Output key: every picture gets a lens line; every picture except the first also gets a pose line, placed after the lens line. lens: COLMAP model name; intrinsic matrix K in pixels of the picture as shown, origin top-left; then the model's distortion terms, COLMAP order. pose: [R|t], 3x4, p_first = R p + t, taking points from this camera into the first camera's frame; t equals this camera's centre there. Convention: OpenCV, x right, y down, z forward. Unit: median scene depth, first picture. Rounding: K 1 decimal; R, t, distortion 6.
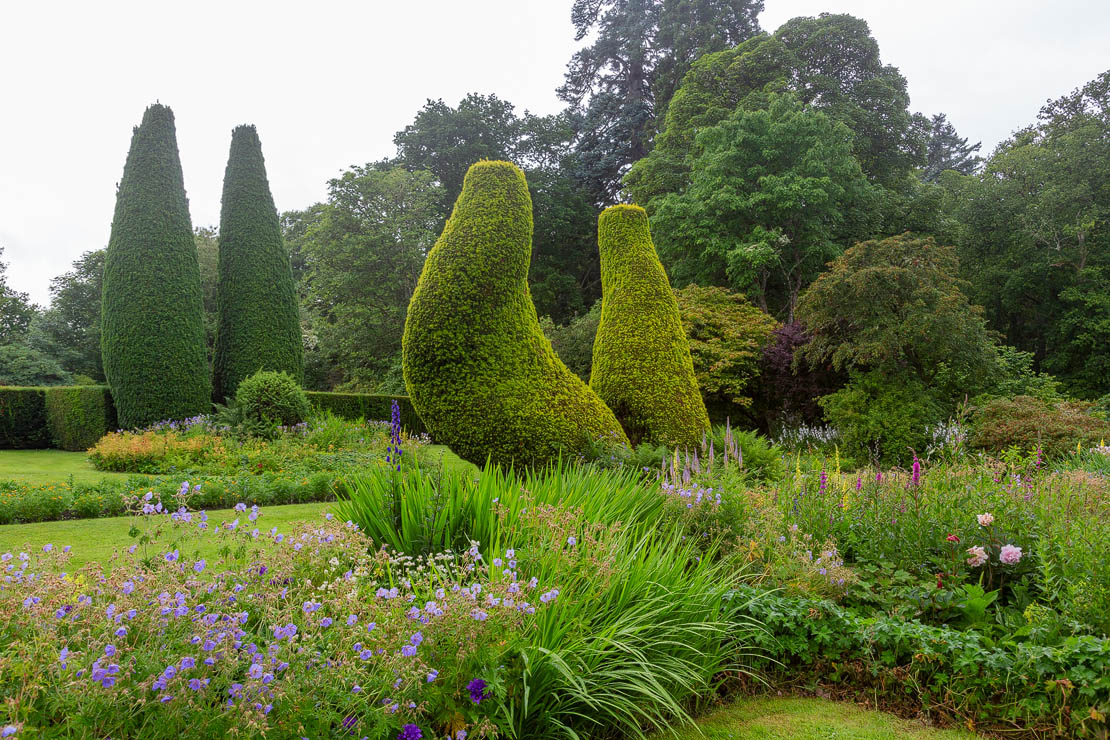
lens RADIAL K [[896.8, 0, 554.7], [0, 896.8, 371.6], [0, 0, 1]] dist [-0.000670, -0.000149]
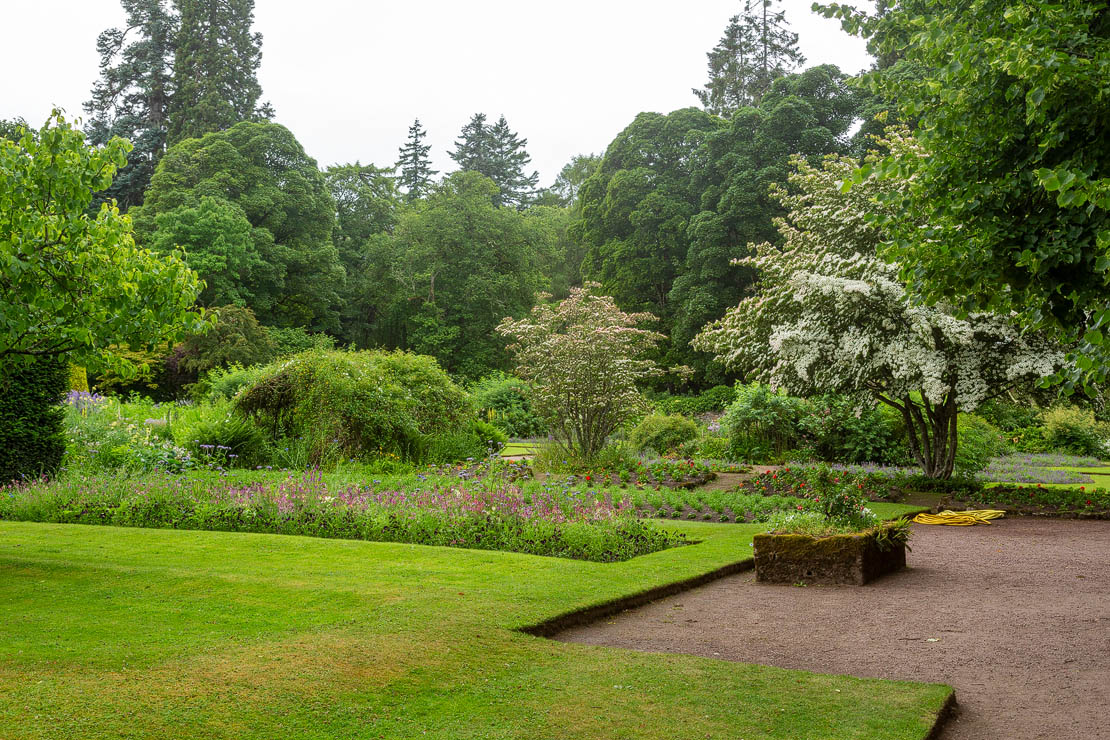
lens RADIAL K [[1261.0, 0, 556.0], [0, 1261.0, 370.6], [0, 0, 1]] dist [0.018537, 0.000000]
pose [[0.947879, 0.013150, 0.318359, 0.063435], [-0.022115, 0.999454, 0.024561, -0.032767], [-0.317862, -0.030322, 0.947652, -0.708001]]
